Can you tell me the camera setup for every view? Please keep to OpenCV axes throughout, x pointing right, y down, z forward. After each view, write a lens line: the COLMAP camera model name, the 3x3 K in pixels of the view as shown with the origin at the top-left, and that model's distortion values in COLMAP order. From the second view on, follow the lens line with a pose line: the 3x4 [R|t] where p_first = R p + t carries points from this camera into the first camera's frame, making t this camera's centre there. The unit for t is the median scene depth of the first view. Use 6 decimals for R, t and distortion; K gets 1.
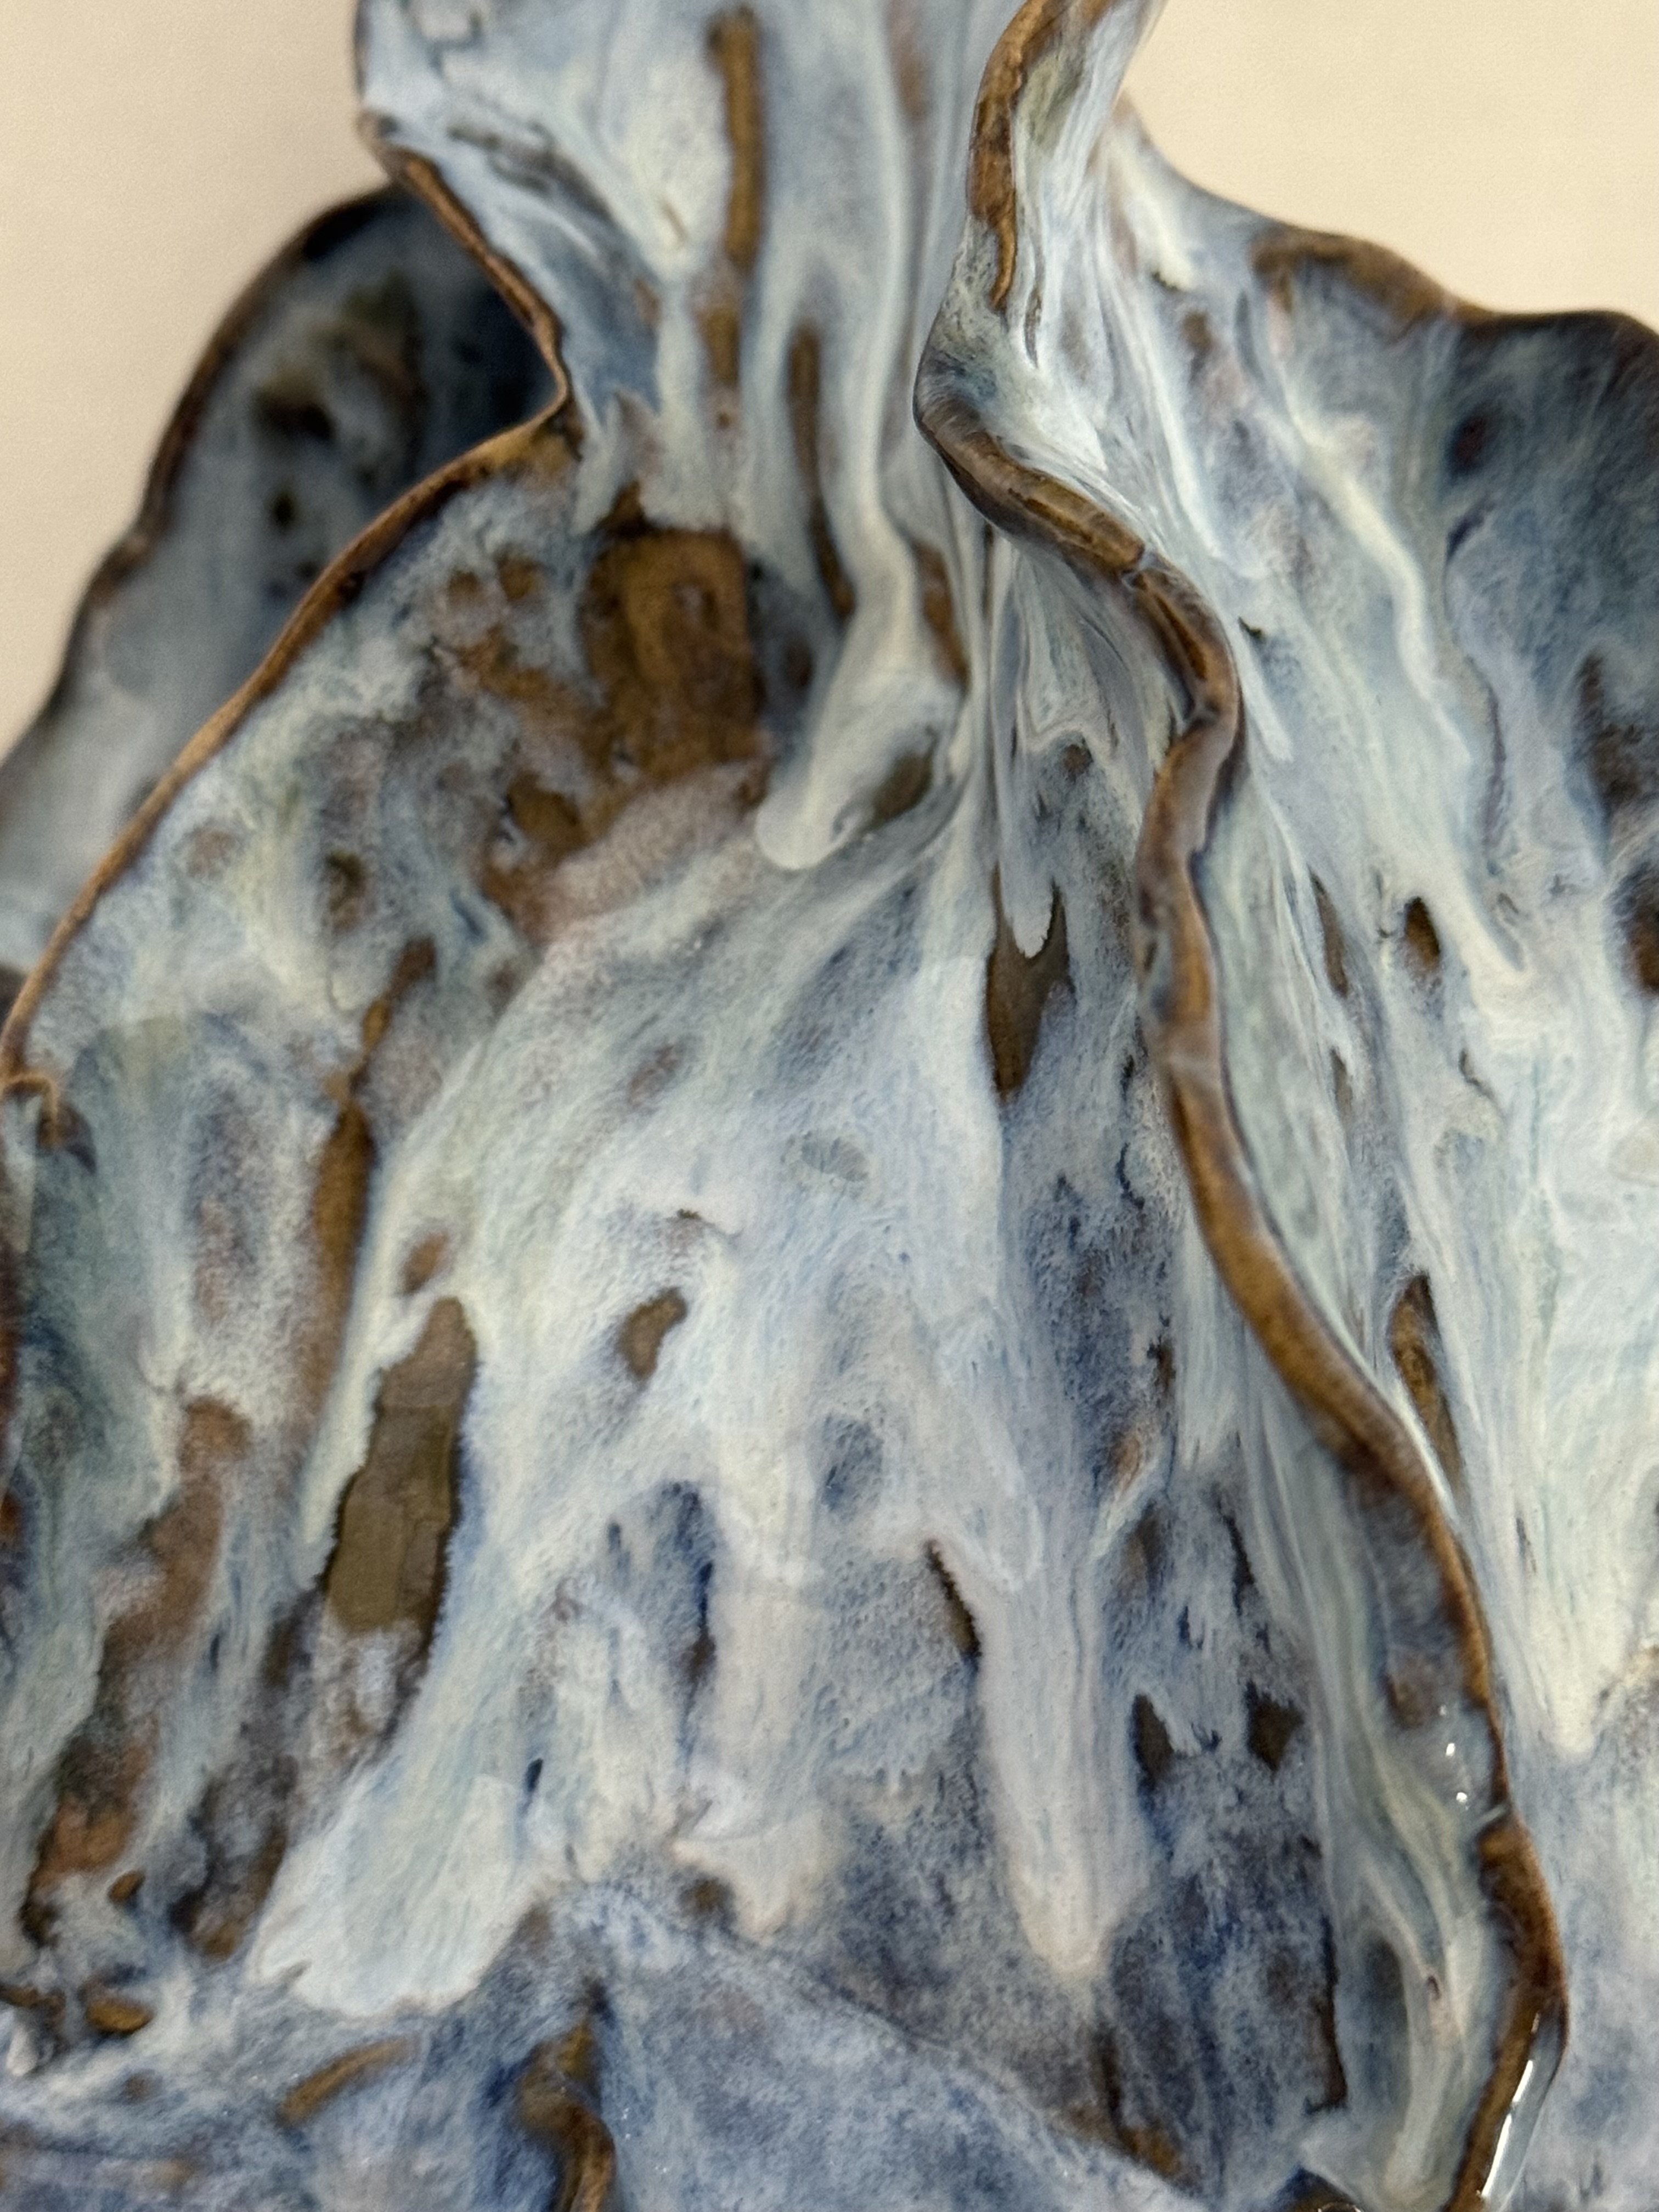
lens RADIAL K [[4307.0, 0, 829.5], [0, 4307.0, 1106.0], [0, 0, 1]] dist [0.119941, 0.015480]
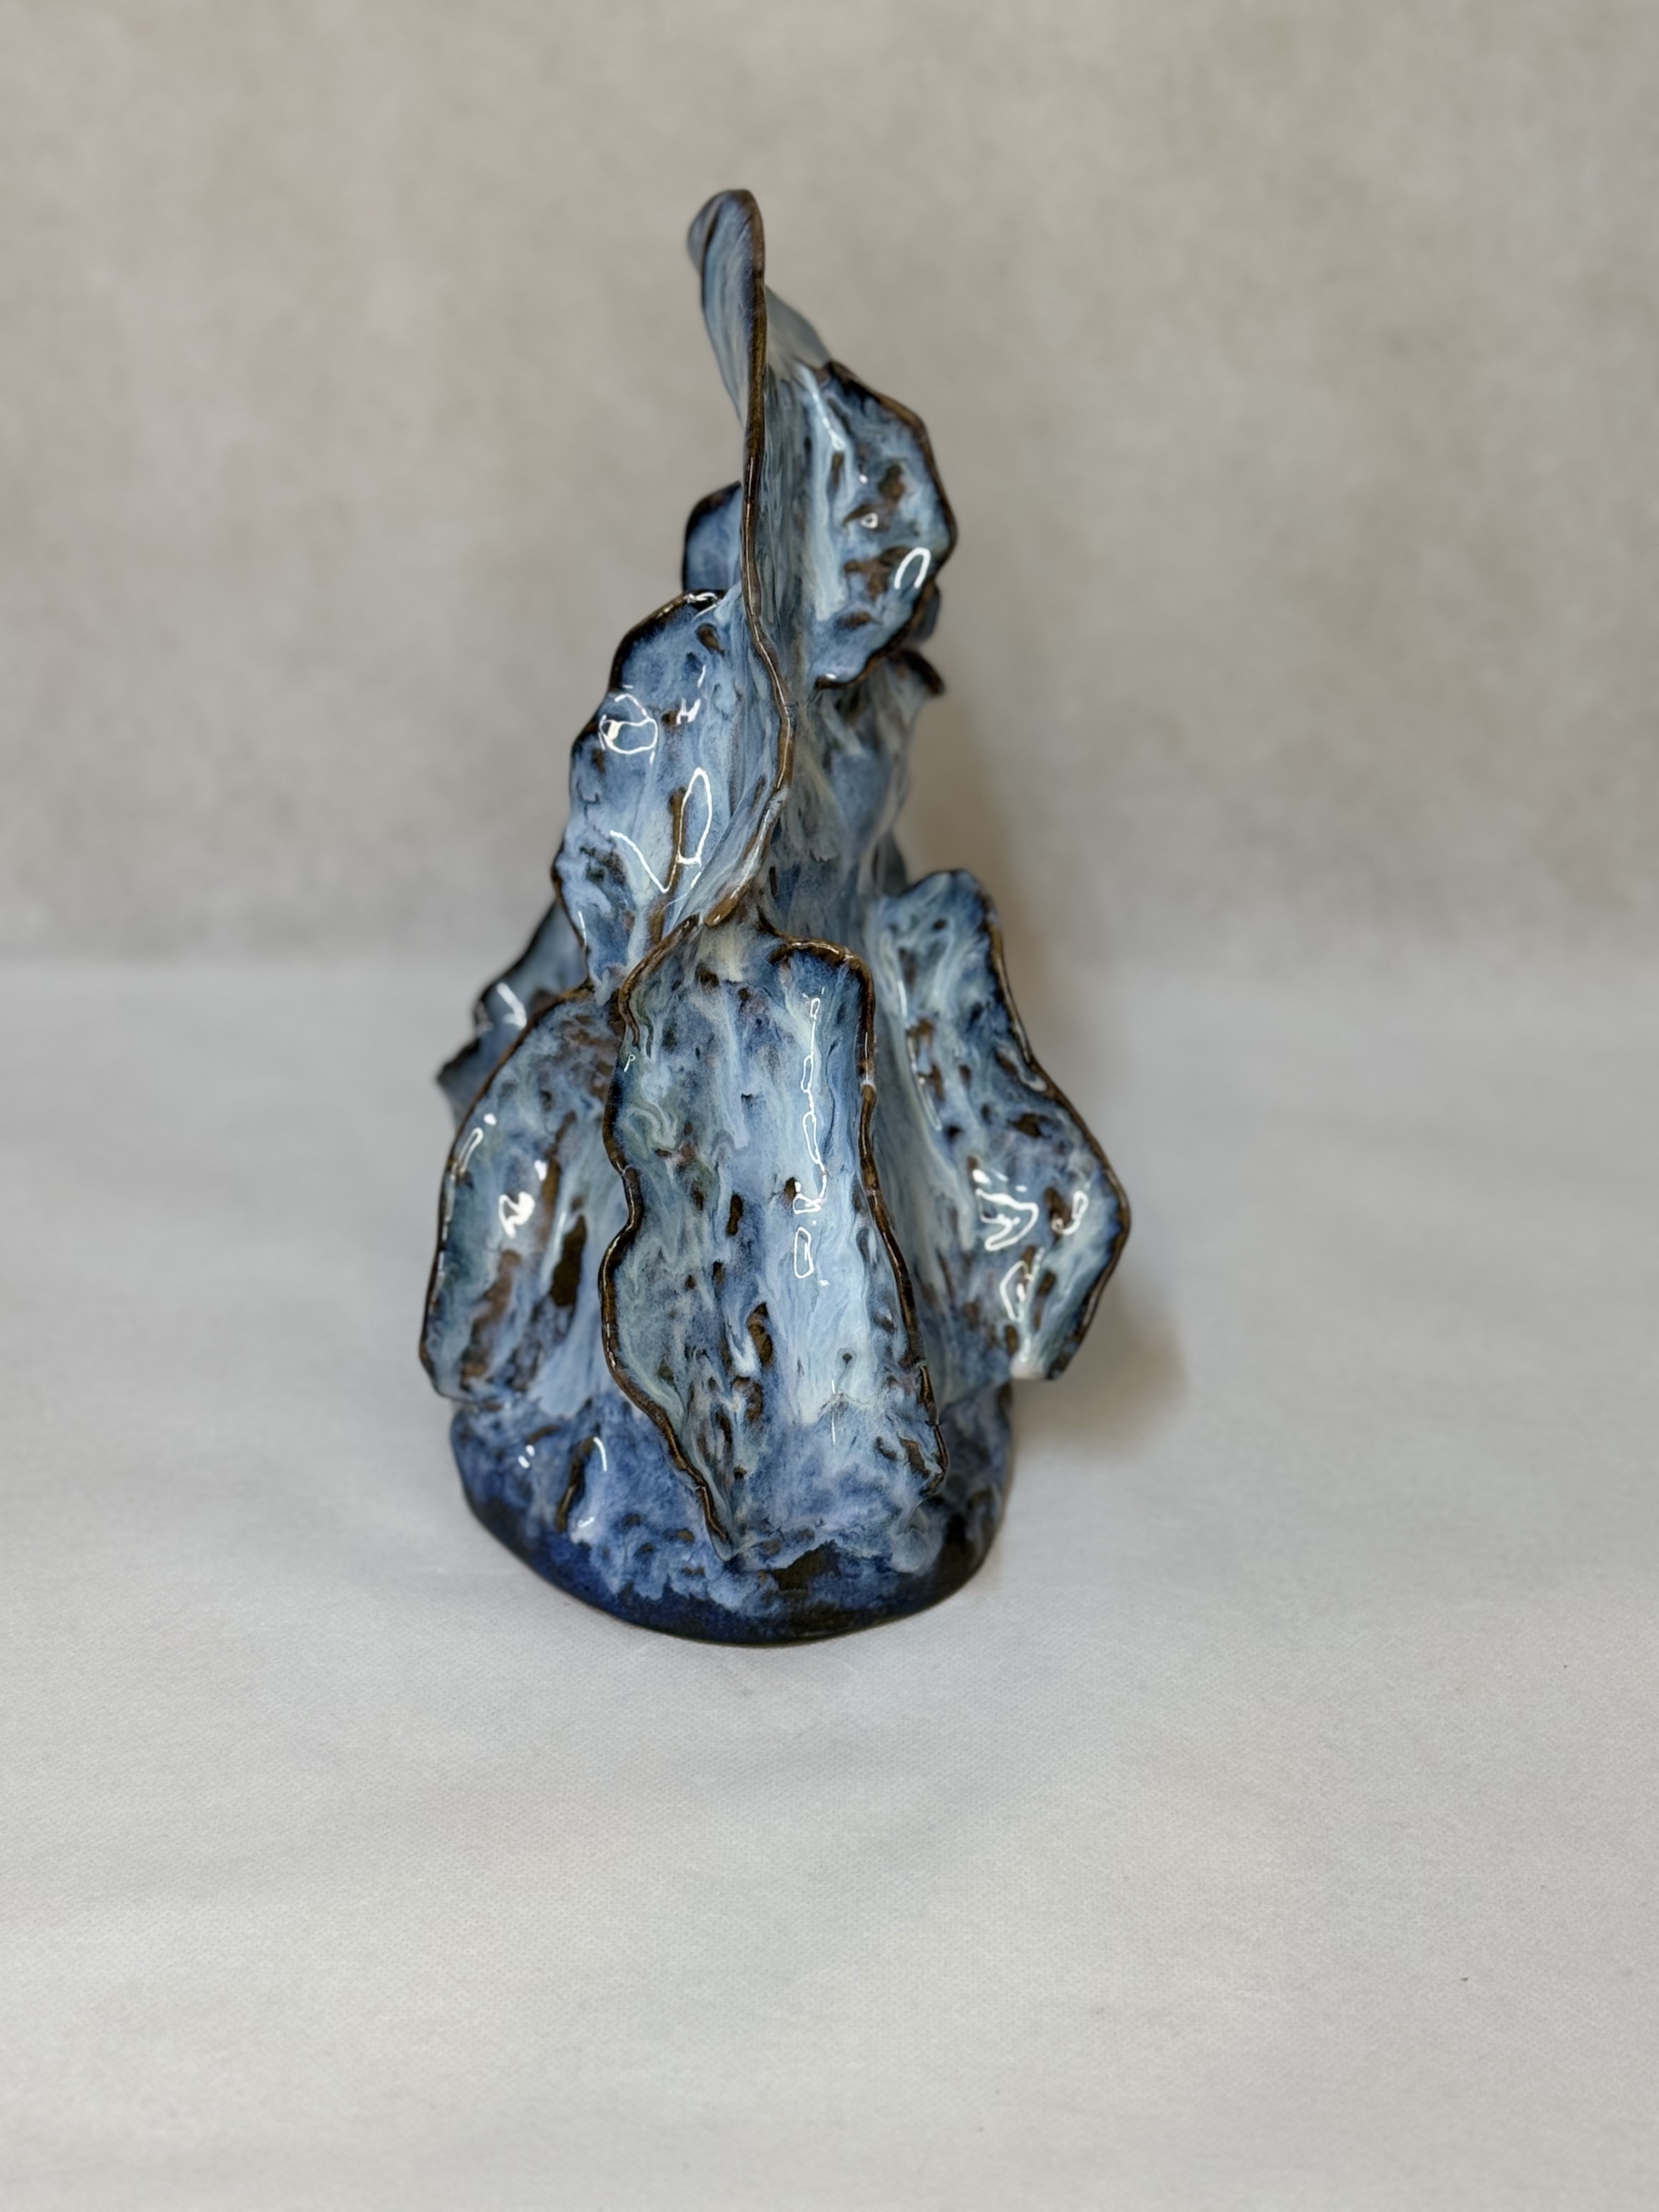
lens RADIAL K [[4108.0, 0, 829.5], [0, 4108.0, 1106.0], [0, 0, 1]] dist [0.094861, 0.034500]
pose [[0.899228, 0.125883, -0.418979, 1.545258], [0.084409, 0.889788, 0.448501, -1.582410], [0.429261, -0.438670, 0.789496, -1.558244]]
